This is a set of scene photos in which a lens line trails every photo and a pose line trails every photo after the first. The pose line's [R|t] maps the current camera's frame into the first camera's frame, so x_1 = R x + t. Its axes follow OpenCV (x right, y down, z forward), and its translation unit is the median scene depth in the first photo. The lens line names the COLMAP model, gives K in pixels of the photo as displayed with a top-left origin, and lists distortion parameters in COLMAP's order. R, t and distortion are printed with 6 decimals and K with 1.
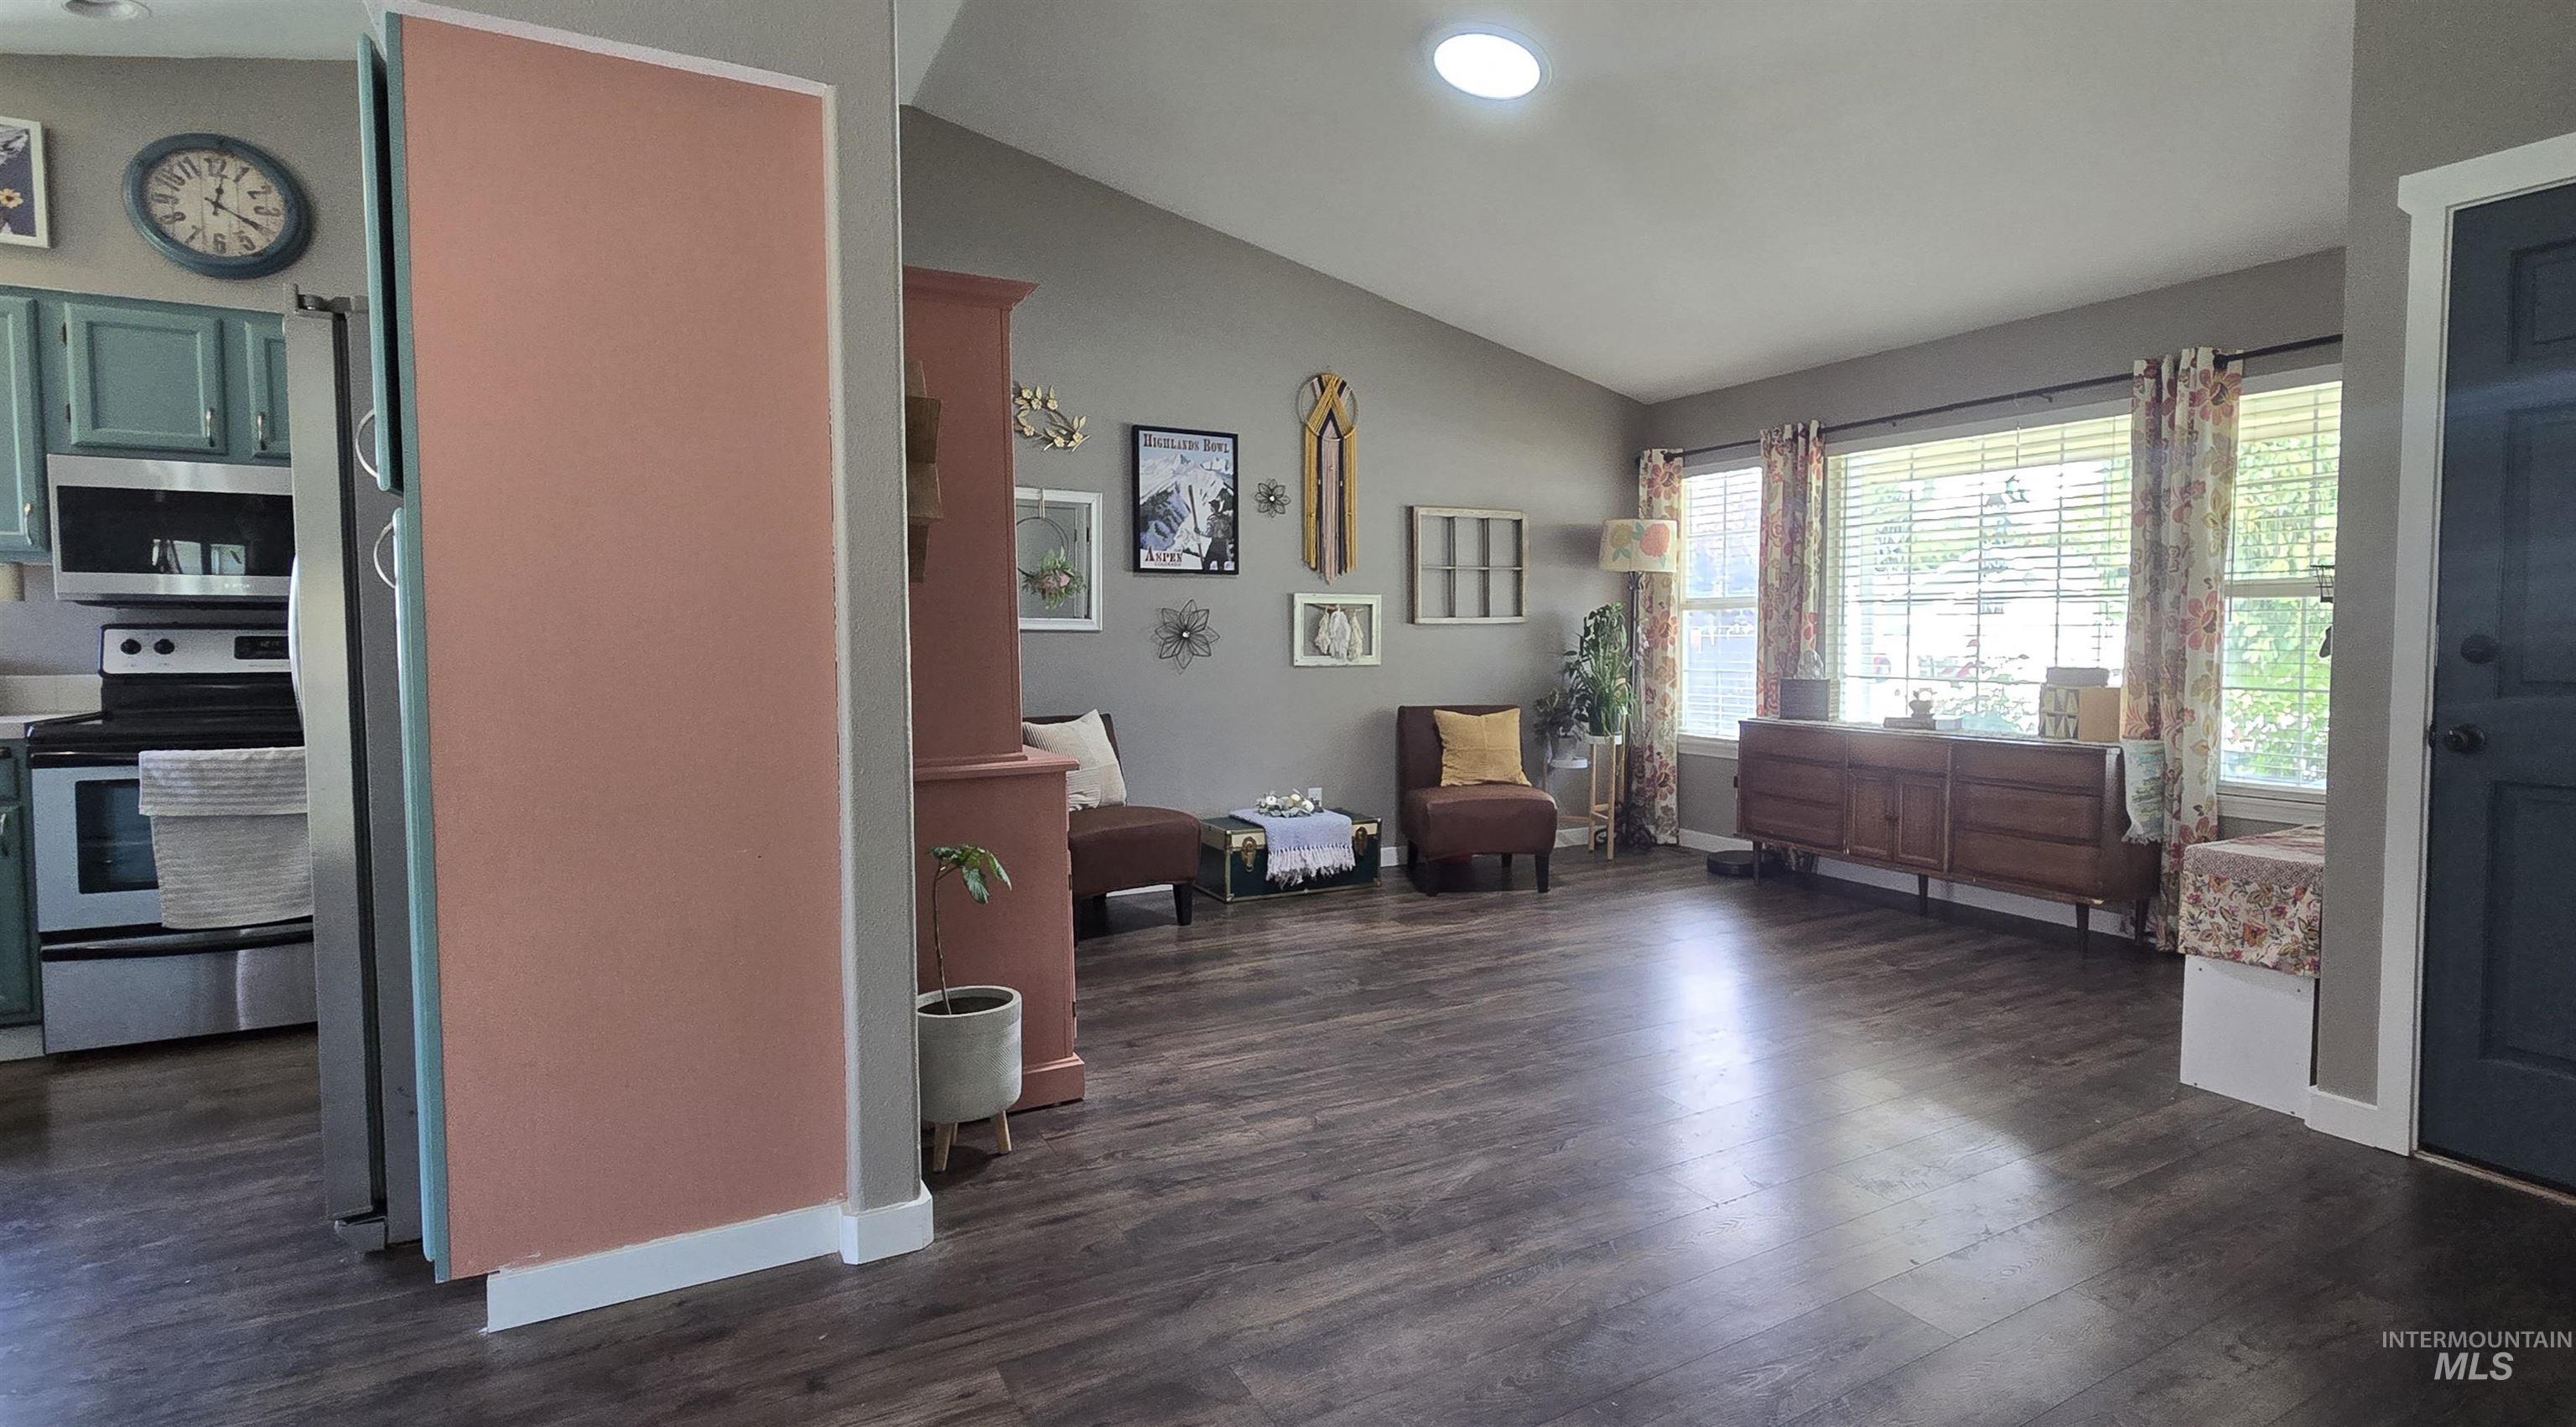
lens RADIAL K [[1262.0, 0, 1437.0], [0, 1262.0, 702.1], [0, 0, 1]] dist [-0.000685, -0.000473]
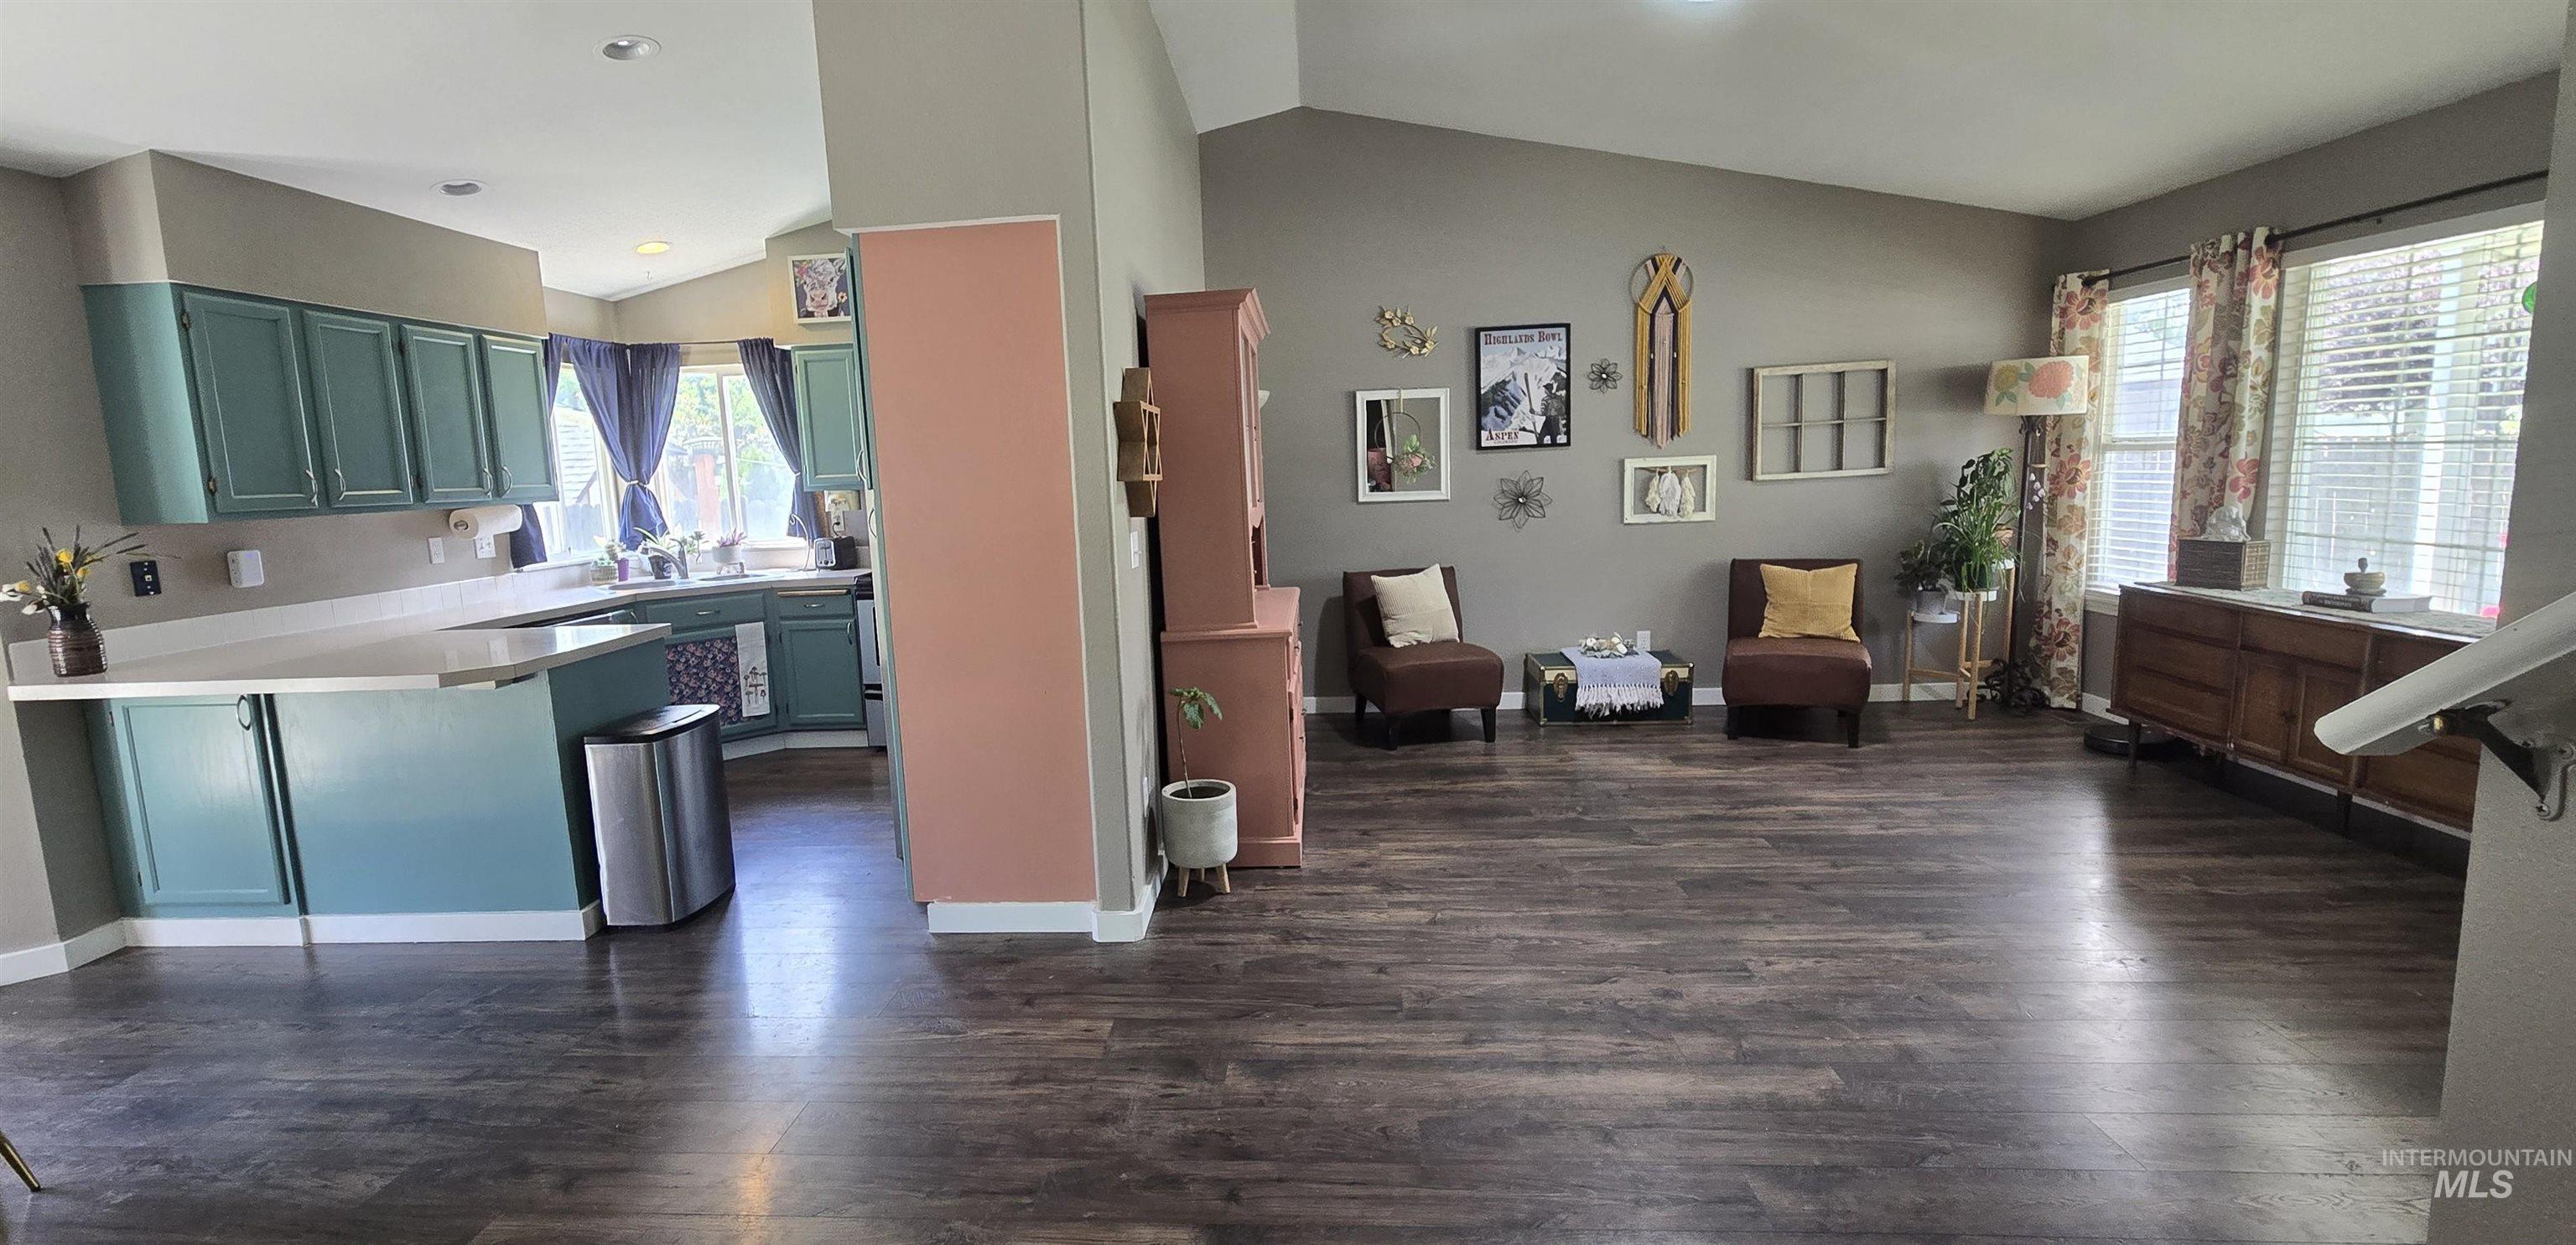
lens RADIAL K [[1100.1, 0, 1236.7], [0, 1100.1, 611.7], [0, 0, 1]] dist [-0.000415, -0.000143]
pose [[0.802299, 0.046680, -0.595095, 0.209083], [0.009528, 0.995809, 0.090958, -0.045069], [0.596847, -0.078646, 0.798492, -0.001610]]
